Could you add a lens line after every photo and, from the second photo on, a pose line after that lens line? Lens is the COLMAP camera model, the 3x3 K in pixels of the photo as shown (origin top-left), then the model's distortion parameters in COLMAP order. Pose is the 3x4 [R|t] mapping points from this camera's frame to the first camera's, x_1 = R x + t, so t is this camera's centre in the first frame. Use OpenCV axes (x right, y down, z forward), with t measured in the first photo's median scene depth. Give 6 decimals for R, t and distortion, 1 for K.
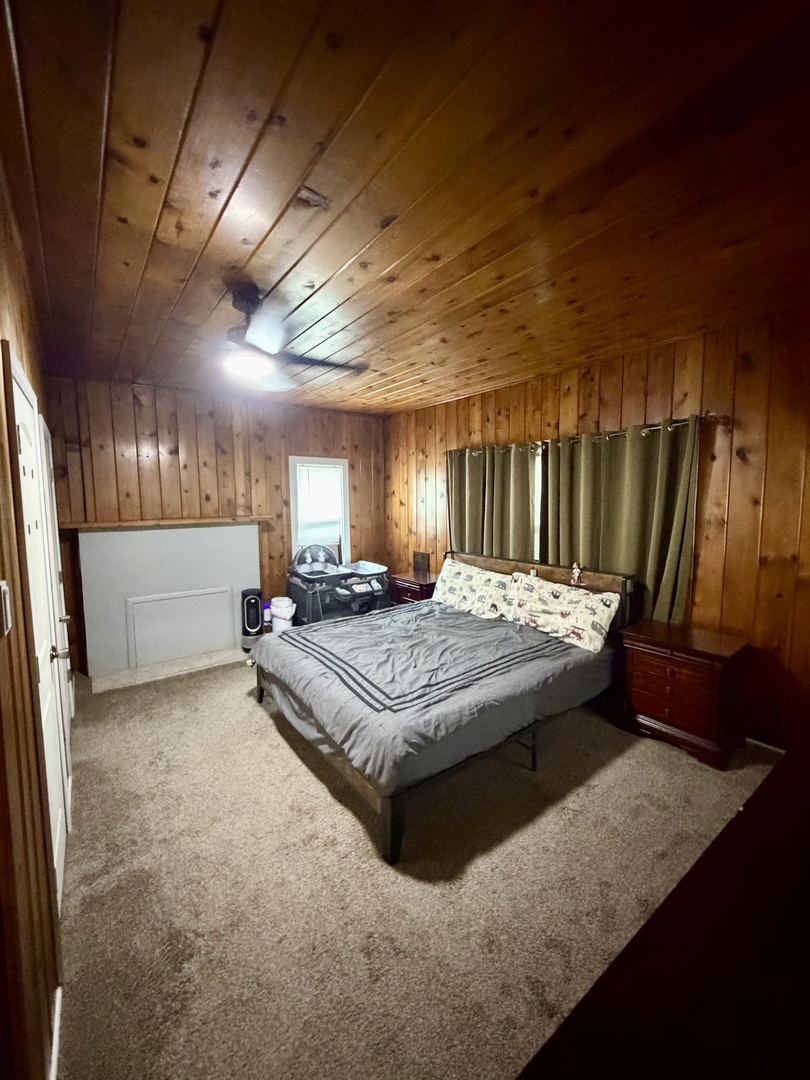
lens RADIAL K [[432.1, 0, 405.6], [0, 432.1, 537.0], [0, 0, 1]] dist [0.001146, -0.000266]
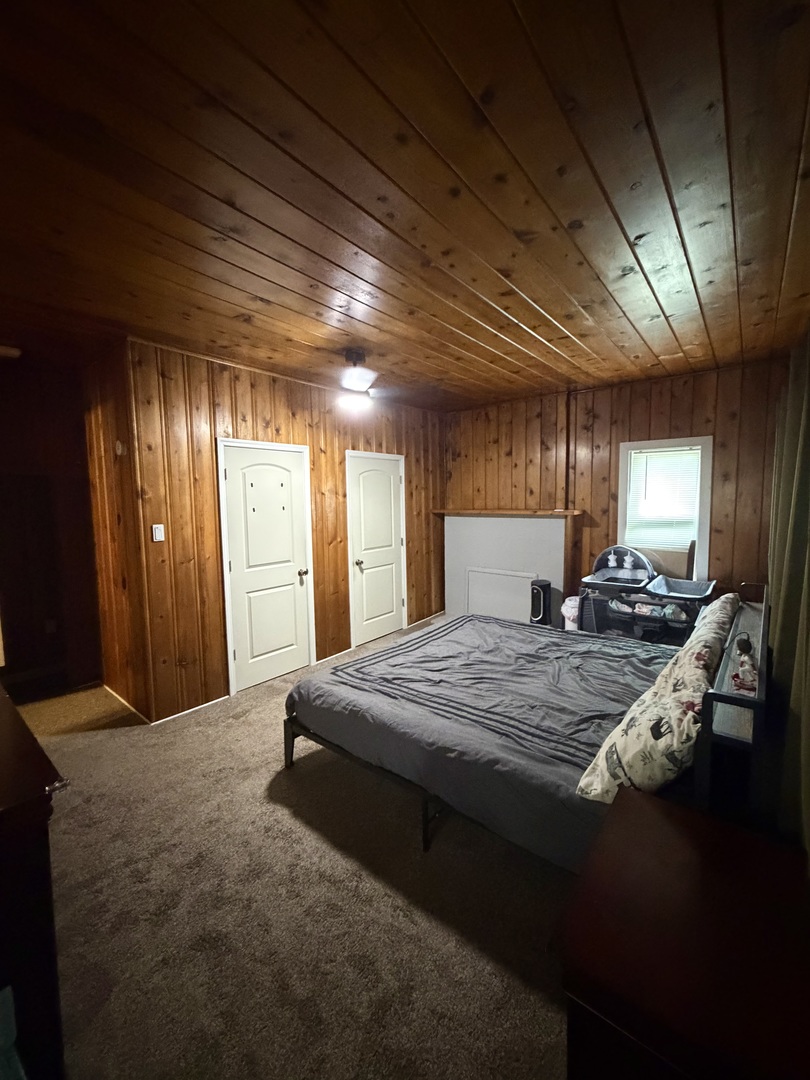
lens RADIAL K [[432.1, 0, 405.9], [0, 432.1, 537.9], [0, 0, 1]] dist [0.001146, -0.000266]
pose [[0.245317, 0.100058, -0.964265, 0.658850], [-0.075346, 0.993619, 0.083935, -0.050152], [0.966510, 0.052062, 0.251291, 0.501900]]
